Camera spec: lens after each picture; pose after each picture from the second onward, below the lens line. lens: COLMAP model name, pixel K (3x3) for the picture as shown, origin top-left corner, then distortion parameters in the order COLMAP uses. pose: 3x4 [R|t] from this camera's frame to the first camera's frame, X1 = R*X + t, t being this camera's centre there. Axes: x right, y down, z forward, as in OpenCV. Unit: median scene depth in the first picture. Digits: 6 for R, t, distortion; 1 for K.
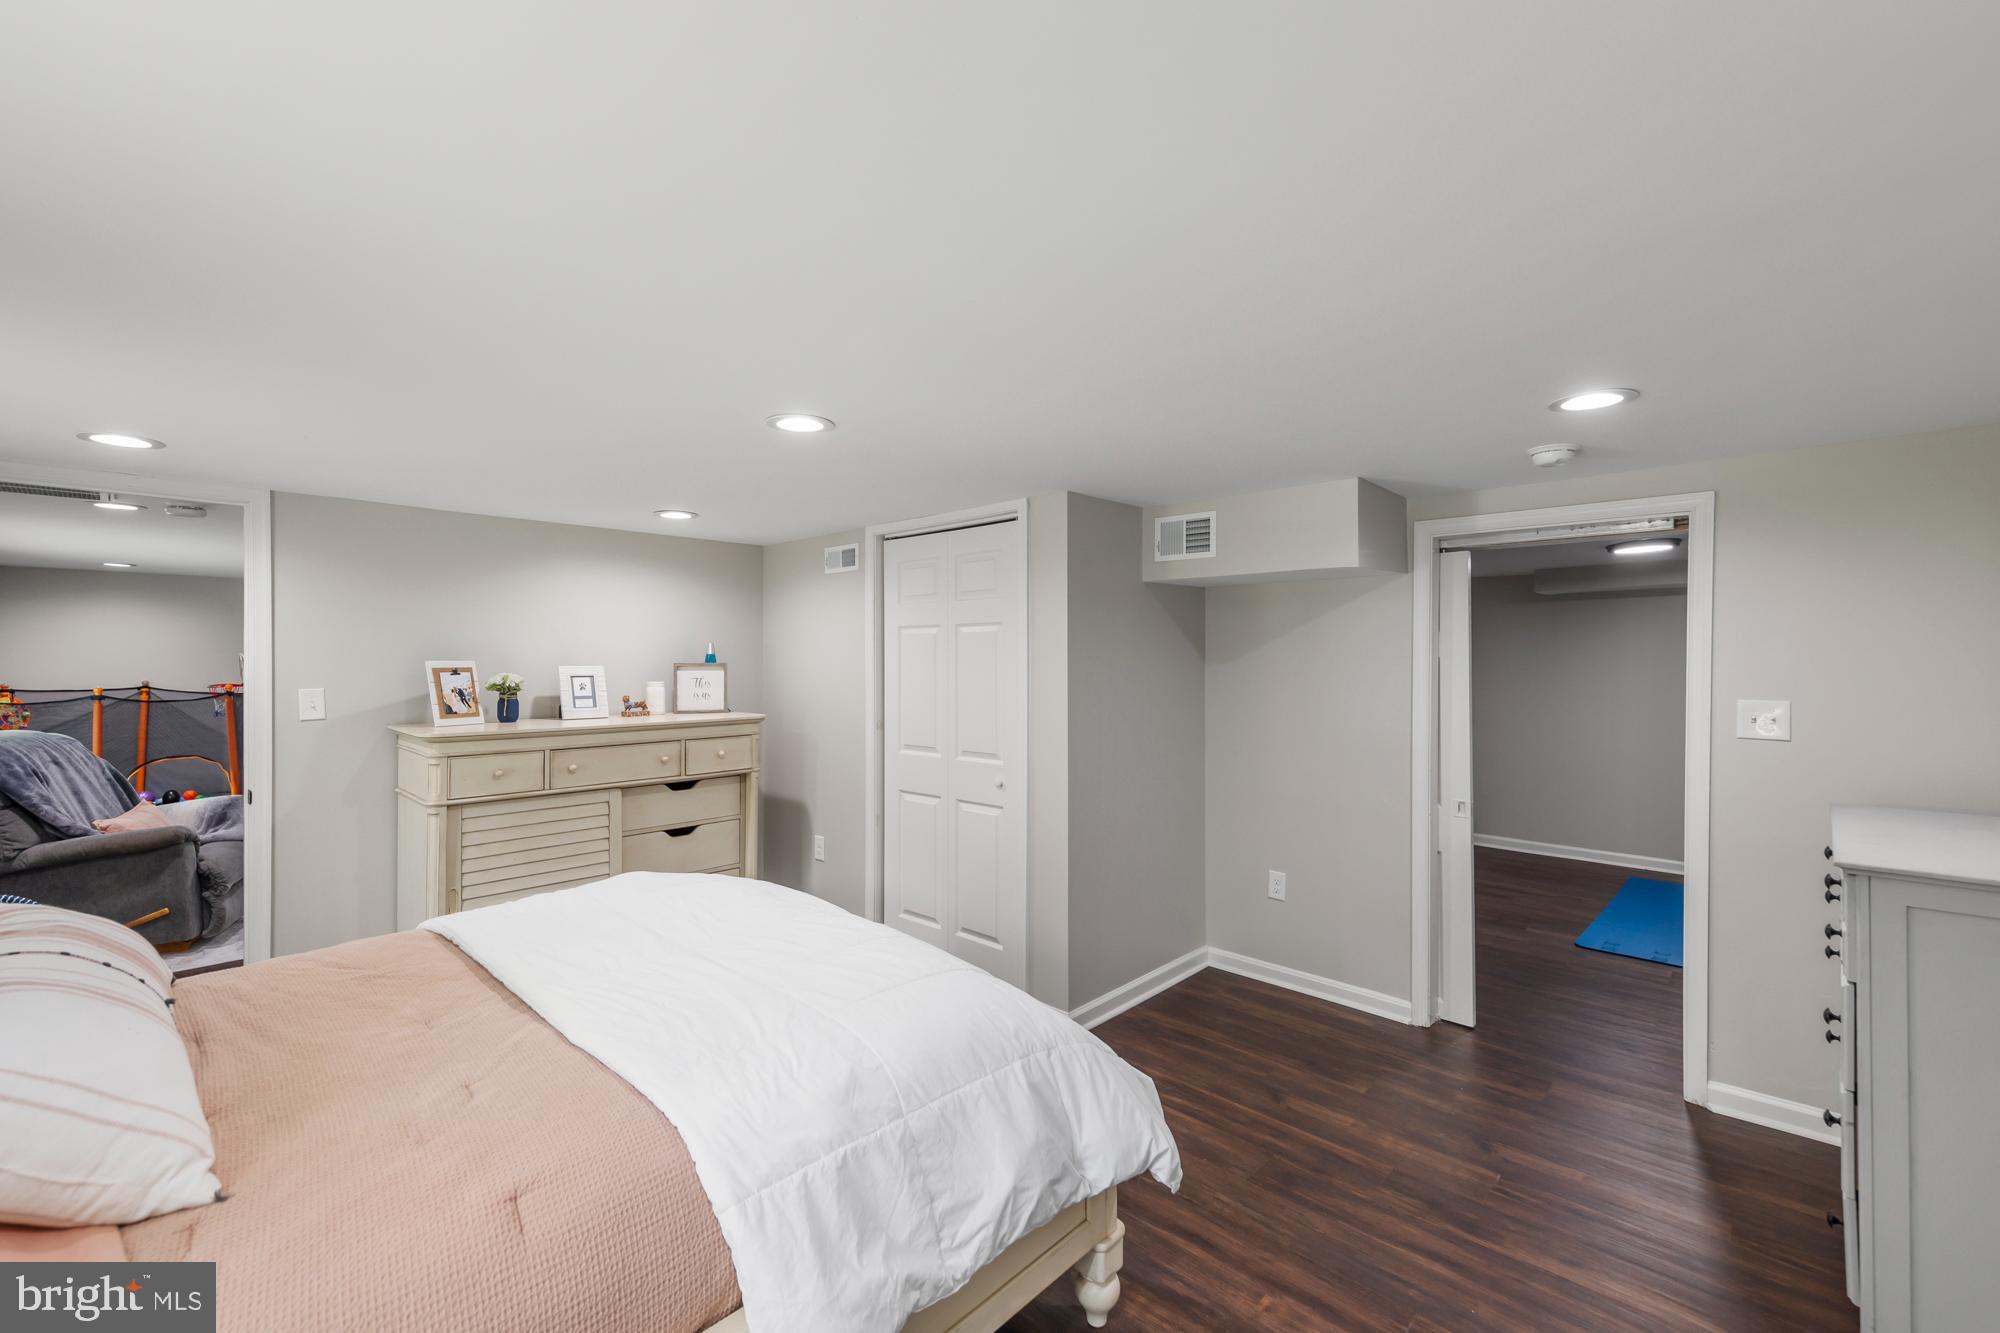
lens RADIAL K [[841.6, 0, 996.7], [0, 841.6, 662.1], [0, 0, 1]] dist [0.002436, 0.000378]
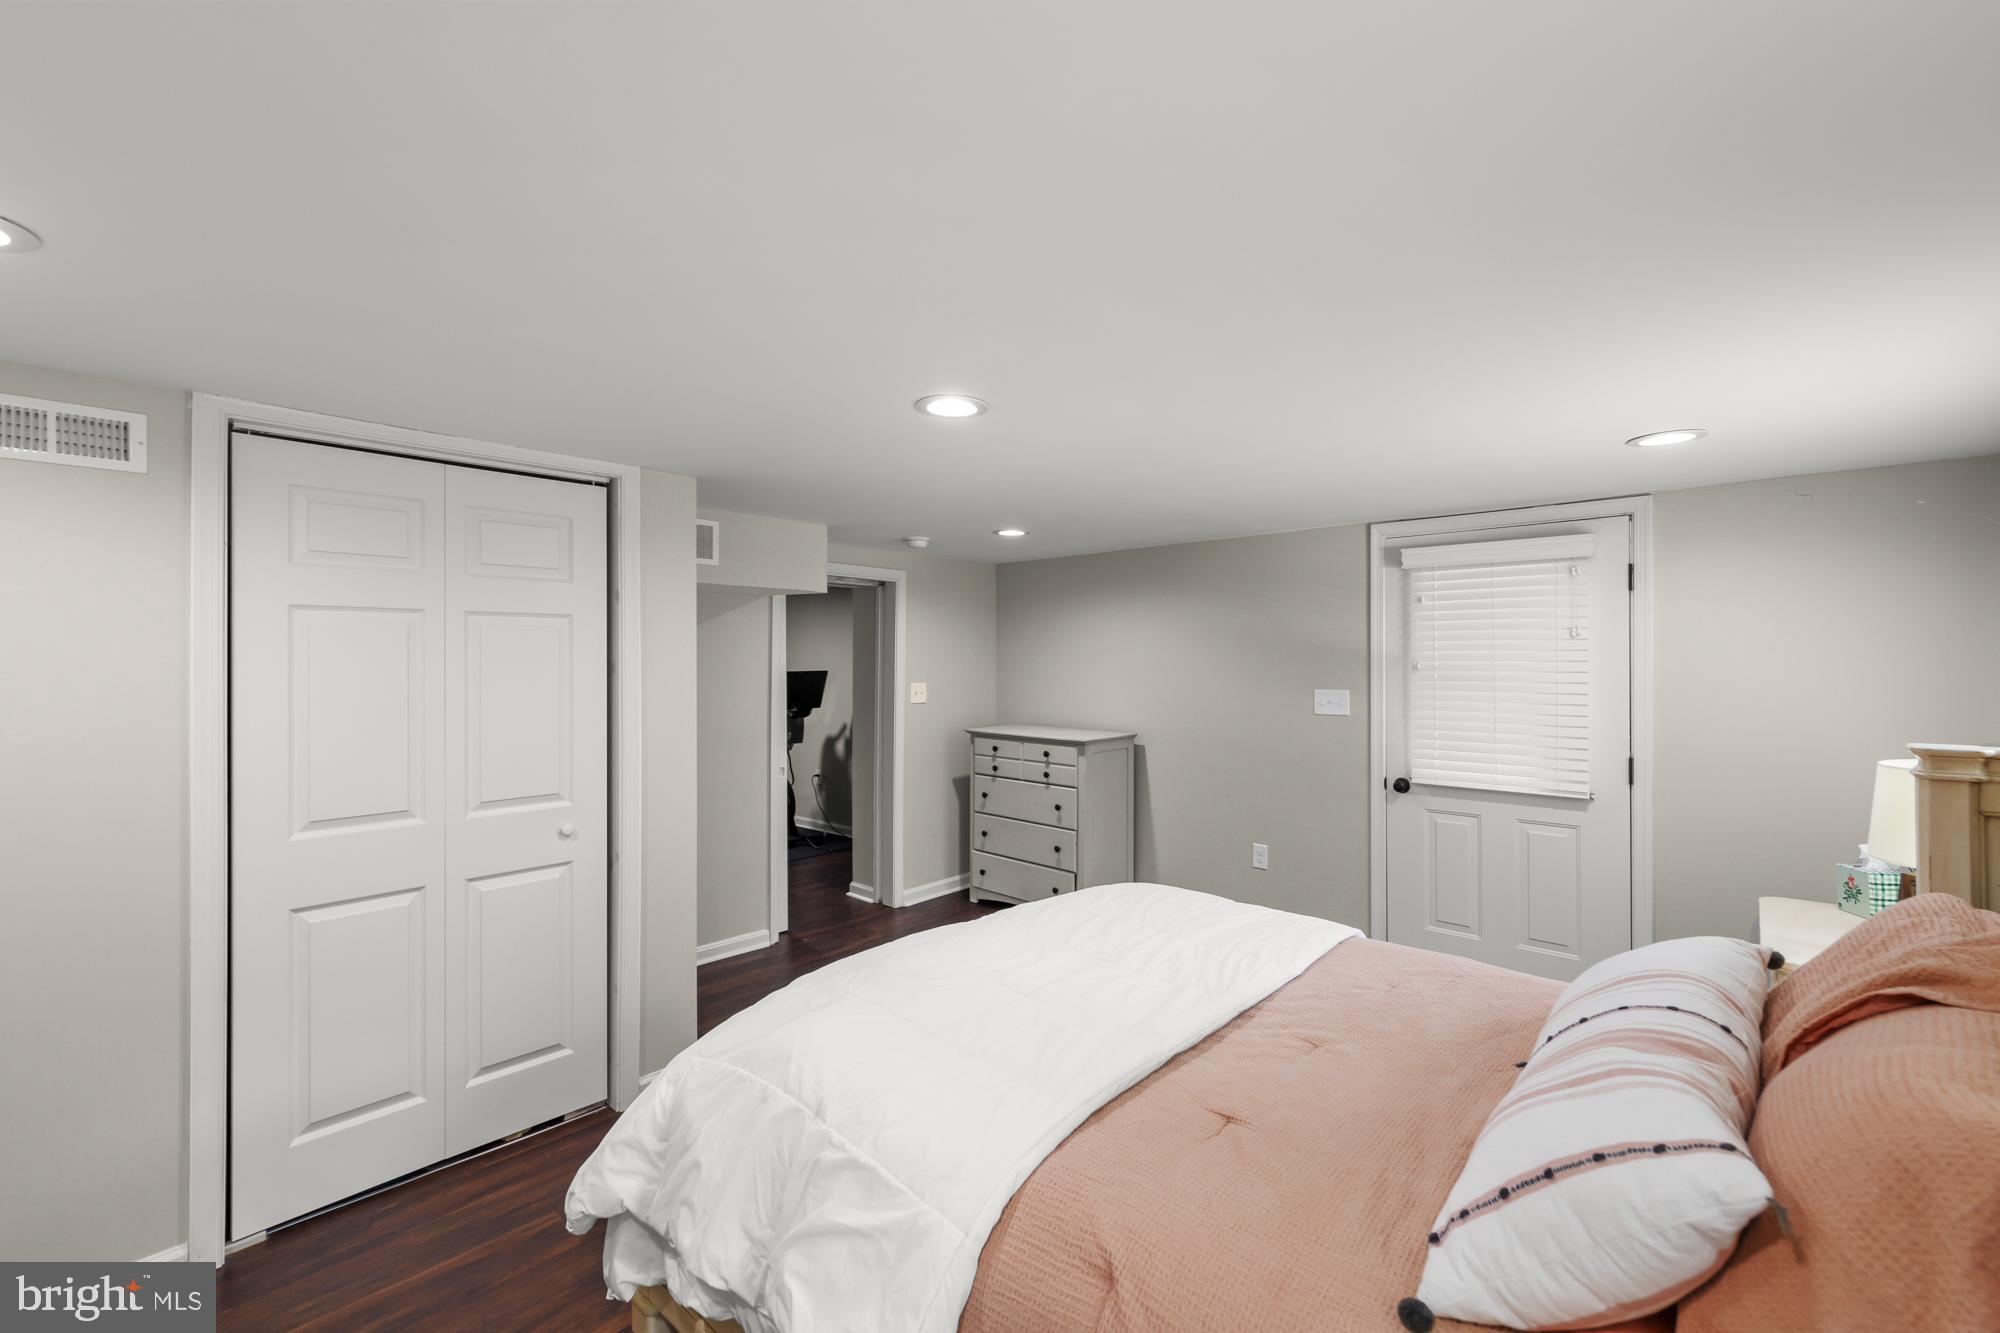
lens RADIAL K [[841.6, 0, 996.7], [0, 841.6, 662.1], [0, 0, 1]] dist [0.002436, 0.000378]
pose [[-0.025504, -0.002822, 0.999671, -0.356271], [0.004670, 0.999985, 0.002942, -0.002732], [-0.999664, 0.004743, -0.025490, 0.303868]]
